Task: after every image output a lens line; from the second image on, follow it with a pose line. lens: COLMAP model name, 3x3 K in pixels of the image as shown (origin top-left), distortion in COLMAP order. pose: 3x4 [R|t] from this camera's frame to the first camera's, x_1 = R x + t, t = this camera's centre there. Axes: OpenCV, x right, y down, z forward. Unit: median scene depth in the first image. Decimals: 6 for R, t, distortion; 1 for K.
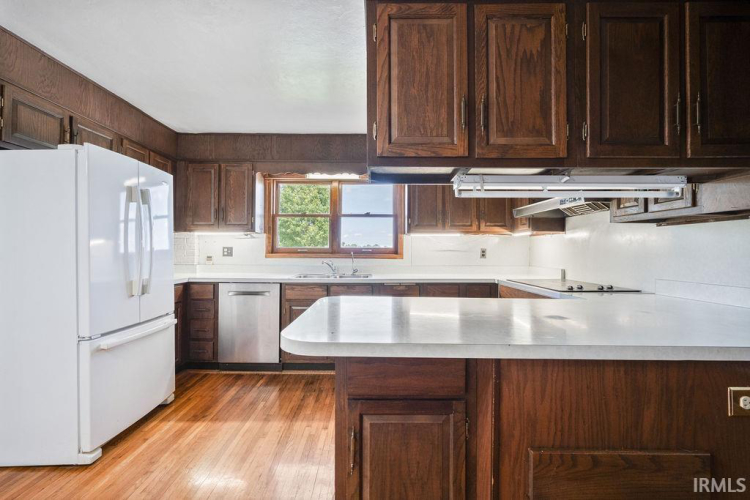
lens RADIAL K [[350.7, 0, 374.4], [0, 350.7, 248.5], [0, 0, 1]] dist [0.001478, -0.000631]
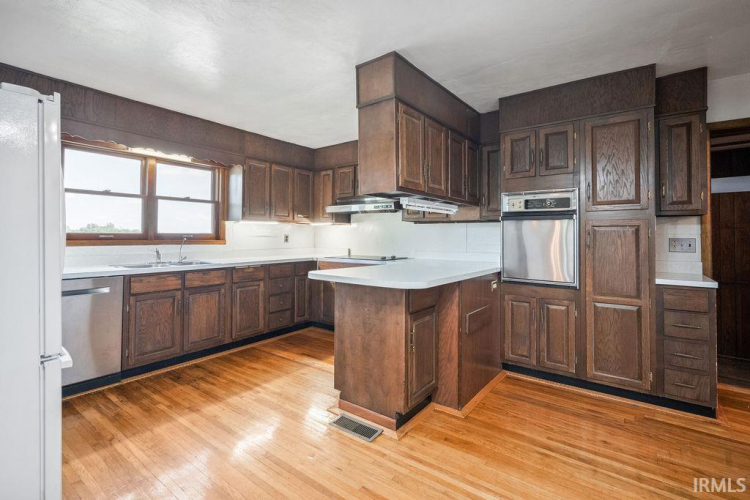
lens RADIAL K [[350.7, 0, 386.8], [0, 350.7, 234.1], [0, 0, 1]] dist [0.001478, -0.000631]
pose [[0.572840, 0.004106, 0.819657, -0.588781], [-0.005622, 0.999984, -0.001080, -0.003103], [-0.819648, -0.003990, 0.572854, 0.002791]]
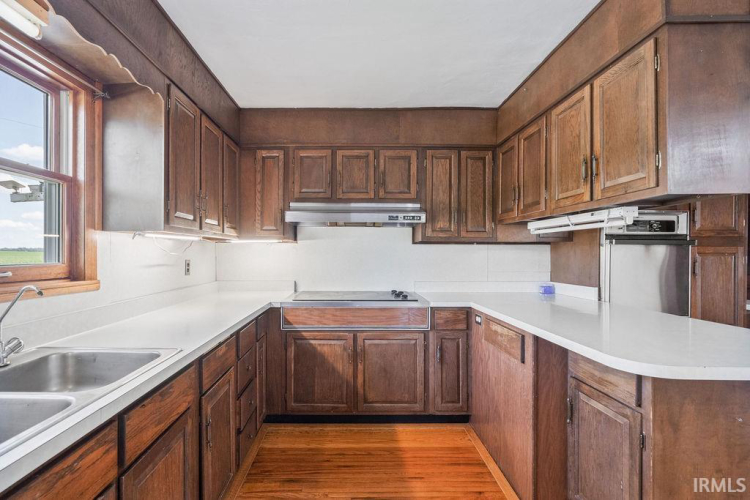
lens RADIAL K [[350.7, 0, 373.8], [0, 350.7, 251.0], [0, 0, 1]] dist [0.001478, -0.000631]
pose [[-0.018323, 0.000747, 0.999832, -0.400242], [-0.008620, 0.999962, -0.000905, -0.022086], [-0.999795, -0.008635, -0.018316, 0.789323]]
